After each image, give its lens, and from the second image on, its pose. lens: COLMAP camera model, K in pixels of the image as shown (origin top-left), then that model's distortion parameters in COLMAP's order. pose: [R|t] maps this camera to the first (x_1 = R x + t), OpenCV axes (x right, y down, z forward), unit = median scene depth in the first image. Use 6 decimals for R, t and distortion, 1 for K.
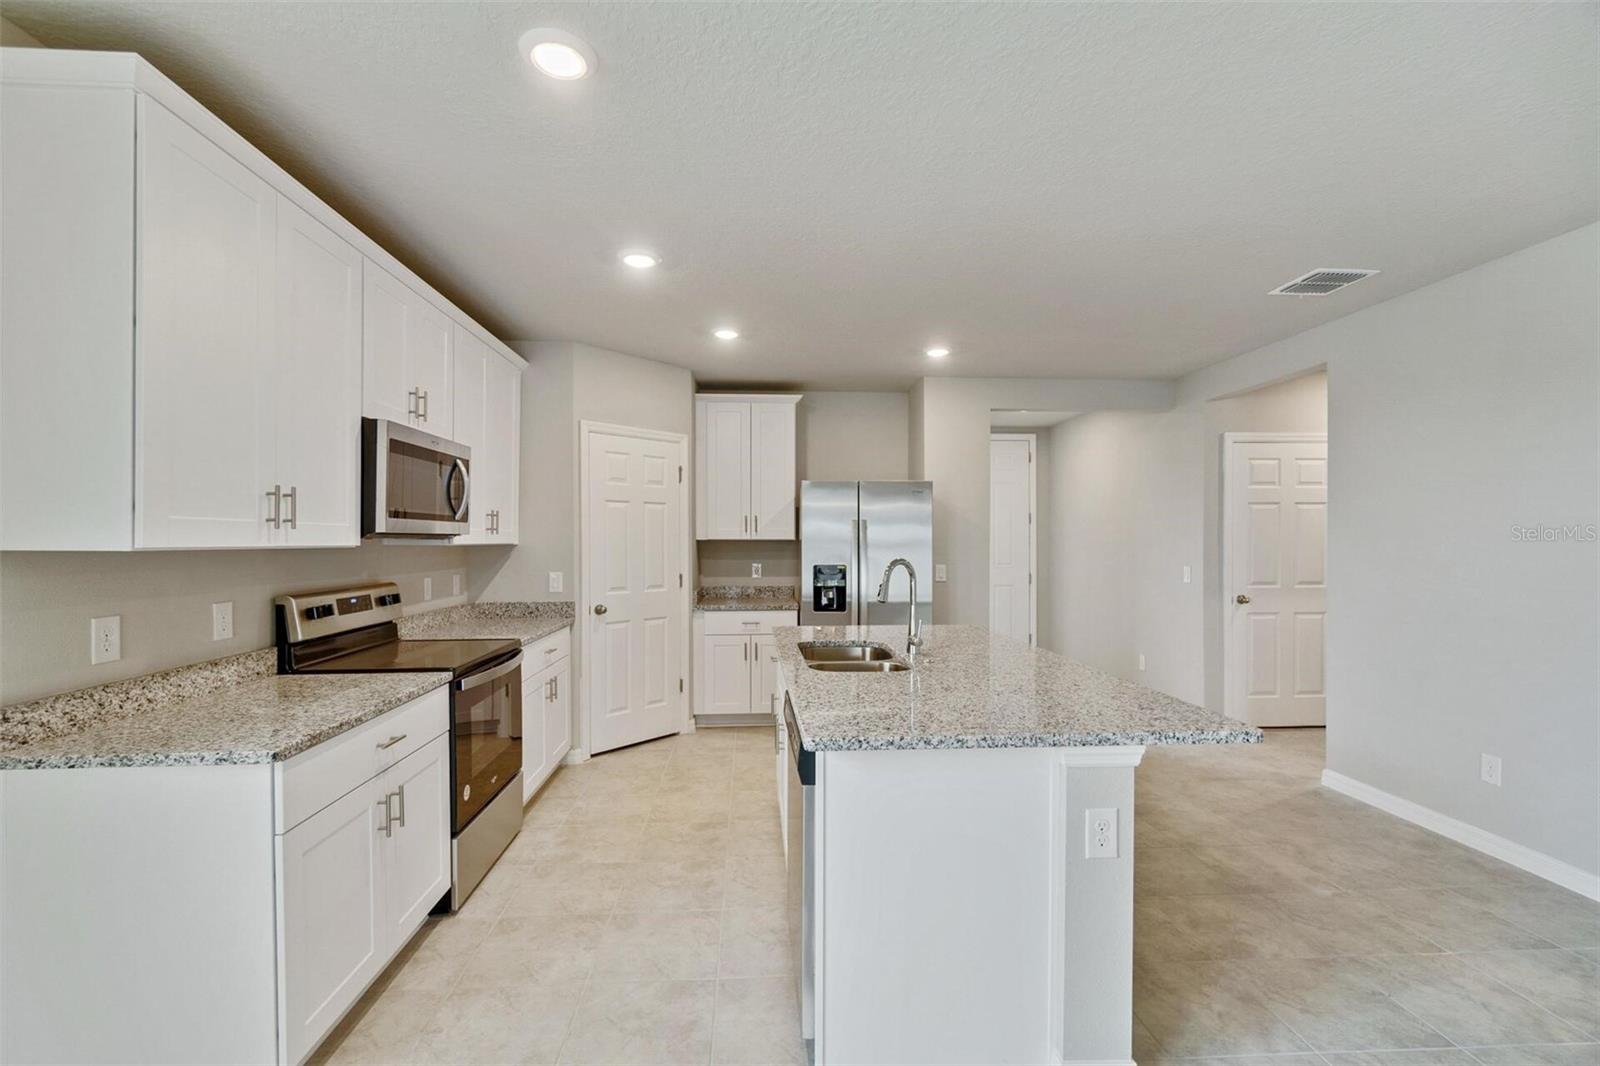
lens RADIAL K [[683.9, 0, 793.4], [0, 683.9, 540.5], [0, 0, 1]] dist [-0.002016, -0.000165]
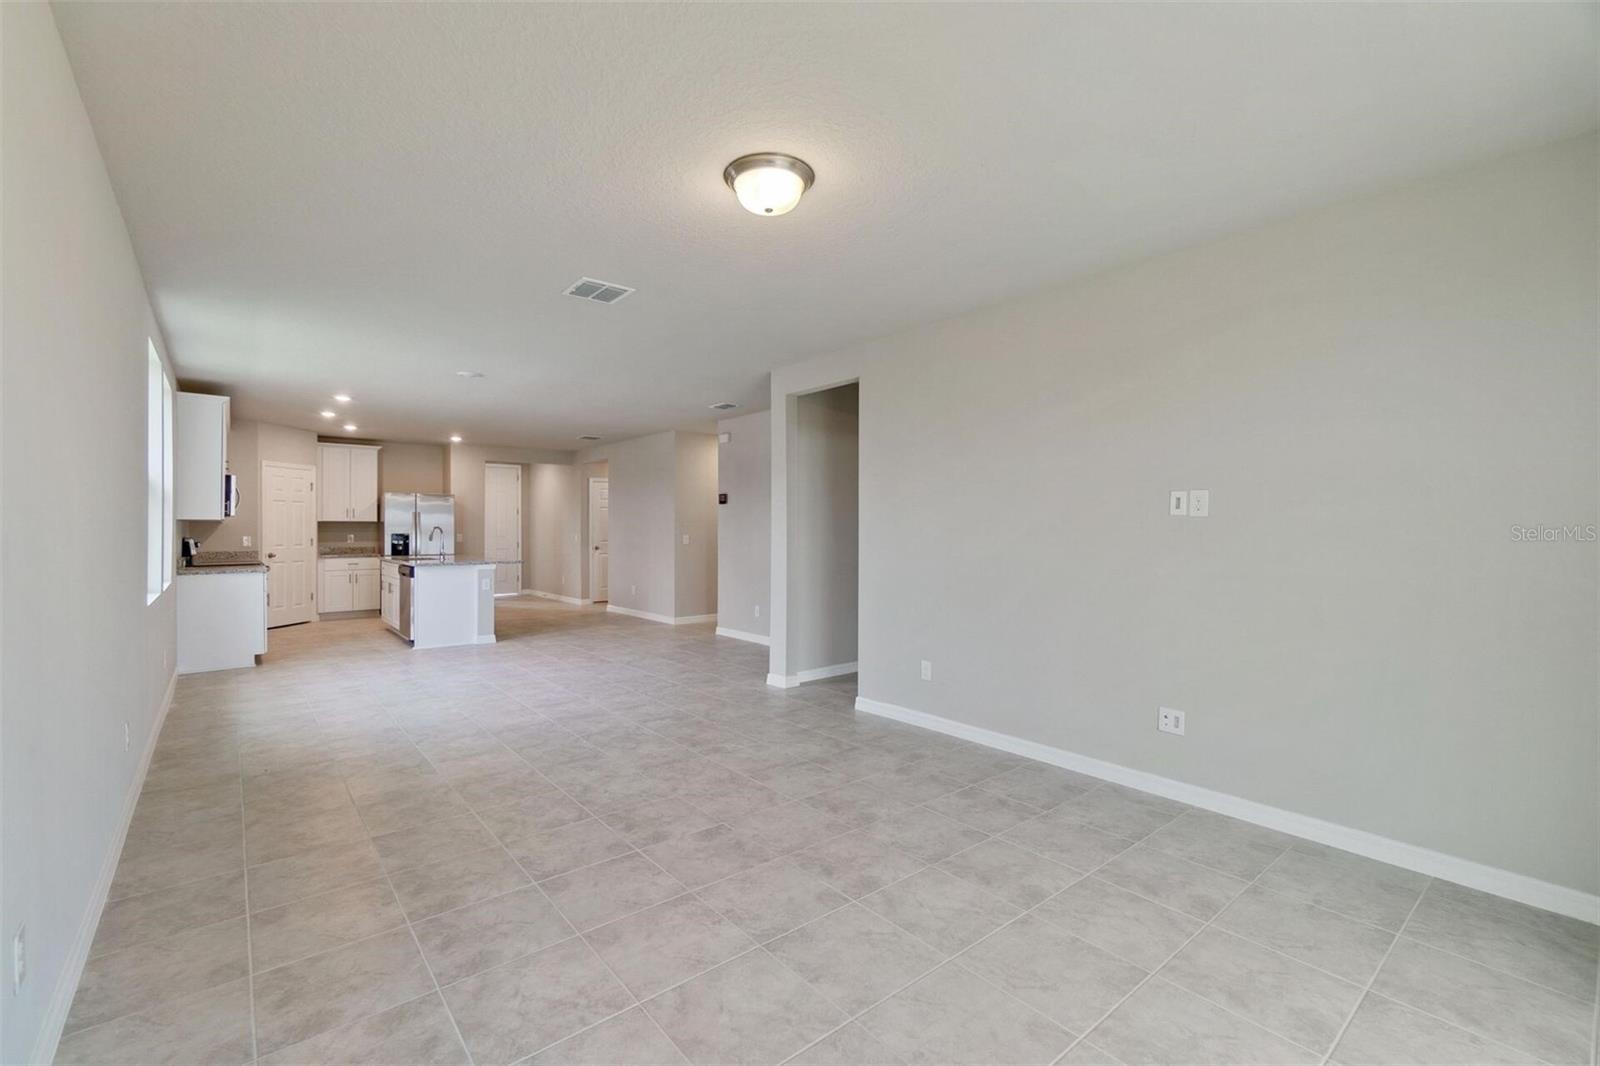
lens RADIAL K [[691.7, 0, 797.4], [0, 691.7, 529.7], [0, 0, 1]] dist [-0.011608, -0.000034]
pose [[0.806399, 0.000852, 0.591371, -0.236730], [0.000109, 0.999999, -0.001589, 0.030732], [-0.591372, 0.001346, 0.806398, -1.567583]]
